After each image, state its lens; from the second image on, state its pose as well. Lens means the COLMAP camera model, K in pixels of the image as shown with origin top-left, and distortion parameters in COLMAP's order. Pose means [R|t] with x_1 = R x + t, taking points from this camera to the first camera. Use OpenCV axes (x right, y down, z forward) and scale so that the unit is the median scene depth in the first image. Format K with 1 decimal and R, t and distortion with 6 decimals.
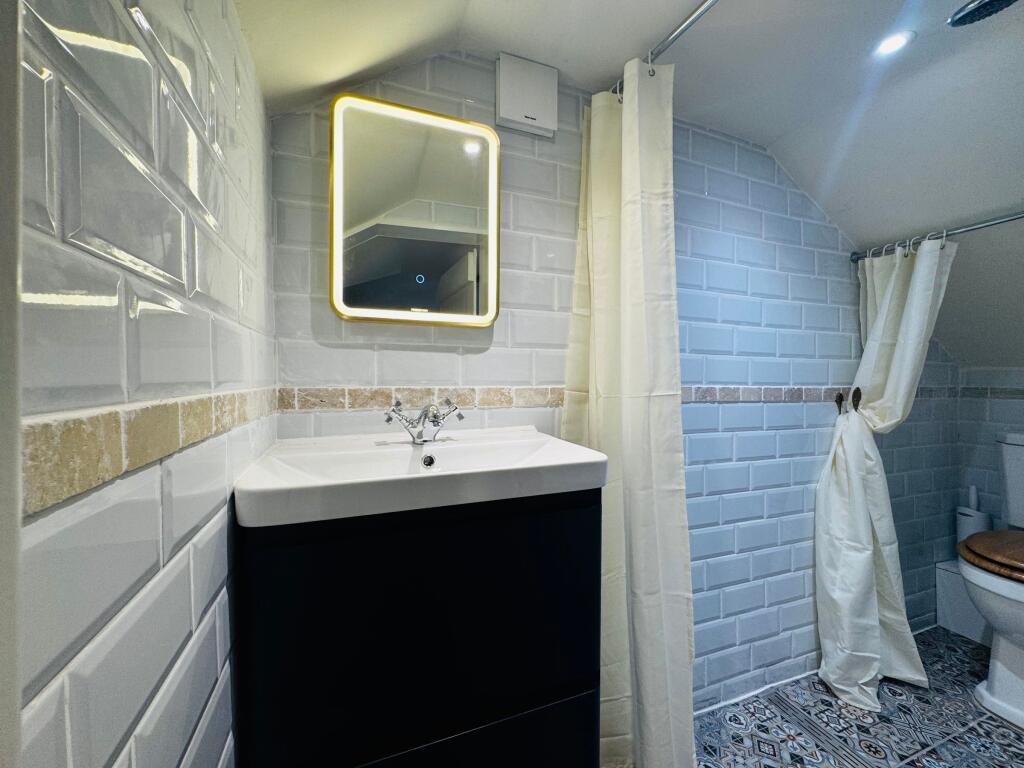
lens RADIAL K [[409.6, 0, 507.6], [0, 409.6, 384.1], [0, 0, 1]] dist [-0.006148, 0.001729]
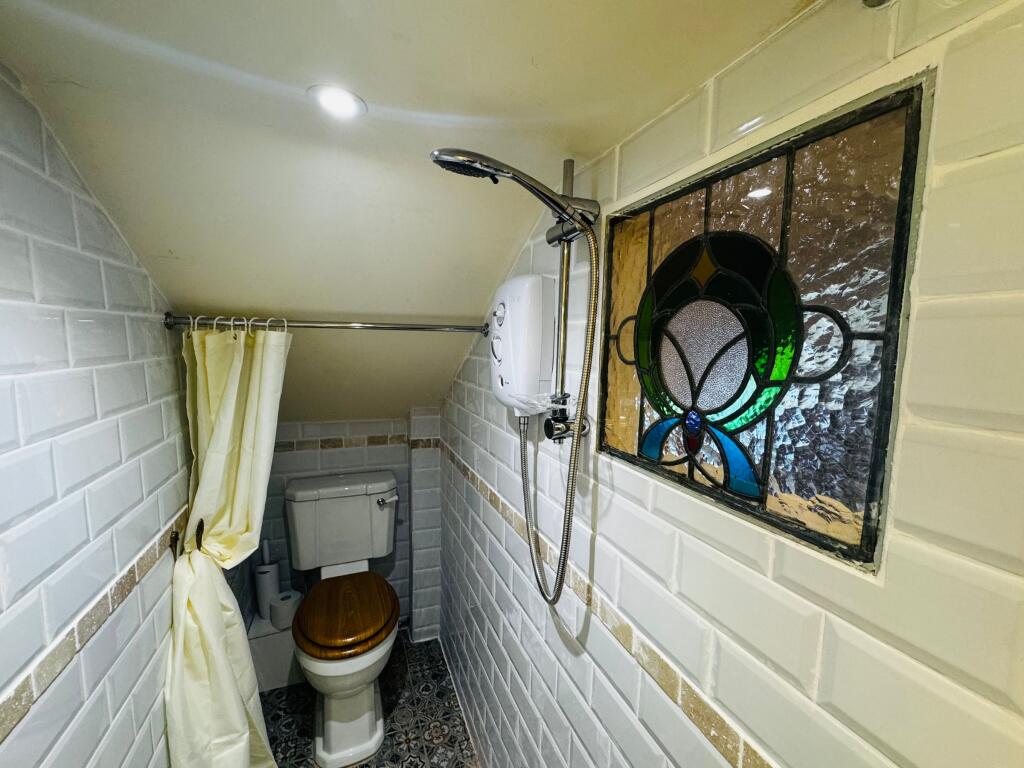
lens RADIAL K [[409.6, 0, 504.1], [0, 409.6, 377.3], [0, 0, 1]] dist [-0.006148, 0.001729]
pose [[-0.038599, -0.109271, 0.993262, 0.169835], [-0.014797, 0.993957, 0.108772, -0.331245], [-0.999145, -0.010498, -0.039983, 0.525746]]
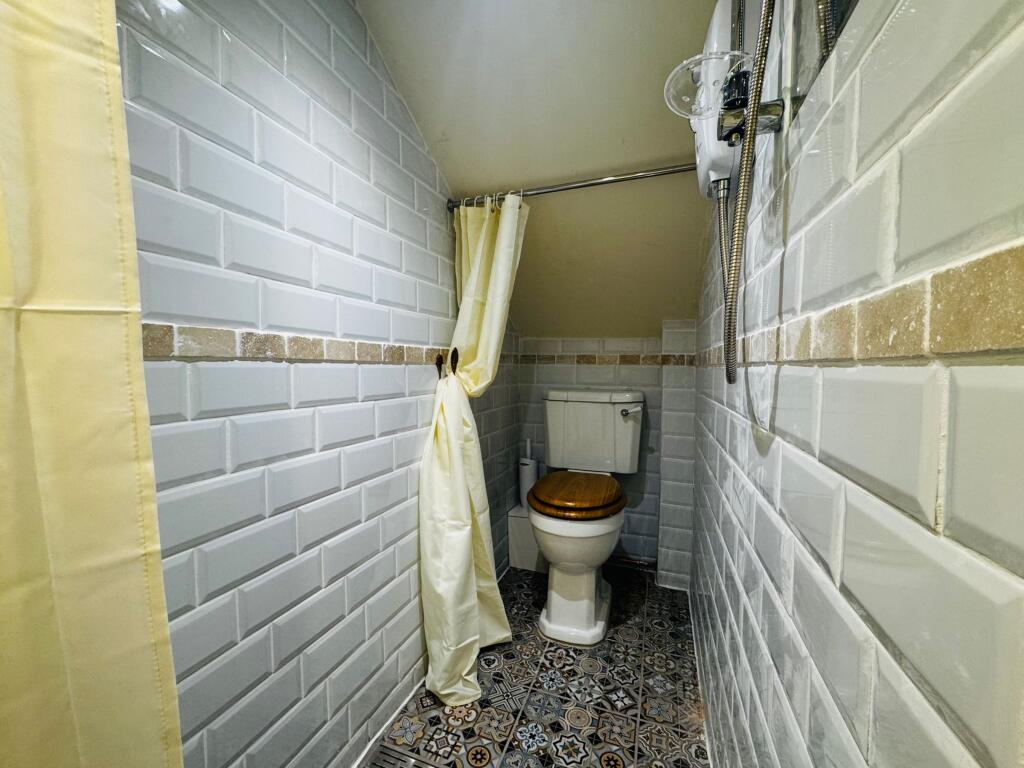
lens RADIAL K [[409.6, 0, 515.3], [0, 409.6, 386.1], [0, 0, 1]] dist [-0.006148, 0.001729]
pose [[0.631716, -0.035378, 0.774392, 0.247357], [0.004493, 0.999108, 0.041978, 0.057194], [-0.775187, -0.023039, 0.631312, 0.337098]]
